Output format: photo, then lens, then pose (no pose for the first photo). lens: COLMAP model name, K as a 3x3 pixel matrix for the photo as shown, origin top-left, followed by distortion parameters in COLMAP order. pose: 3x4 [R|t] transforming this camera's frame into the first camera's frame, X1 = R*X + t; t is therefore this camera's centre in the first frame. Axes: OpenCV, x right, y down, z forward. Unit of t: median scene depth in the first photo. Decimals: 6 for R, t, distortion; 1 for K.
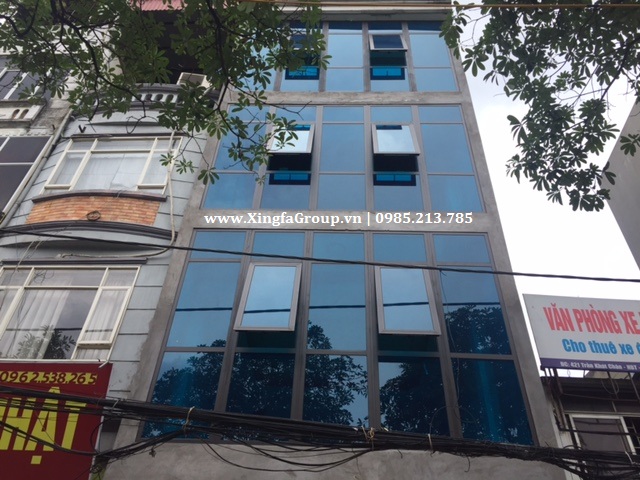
lens RADIAL K [[543.5, 0, 320.0], [0, 543.5, 240.0], [0, 0, 1]] dist [-0.004697, -0.009140]
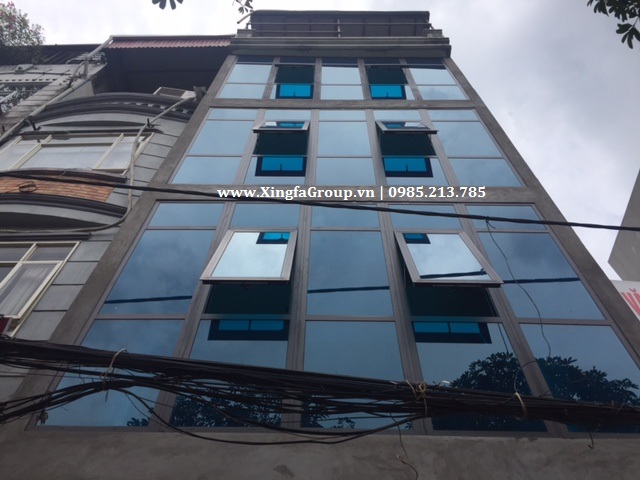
lens RADIAL K [[543.5, 0, 320.0], [0, 543.5, 240.0], [0, 0, 1]] dist [-0.004697, -0.009140]
pose [[0.998967, 0.016978, 0.042146, -0.031655], [-0.003781, 0.955409, -0.295261, 0.263709], [-0.045280, 0.294796, 0.954487, 0.269599]]
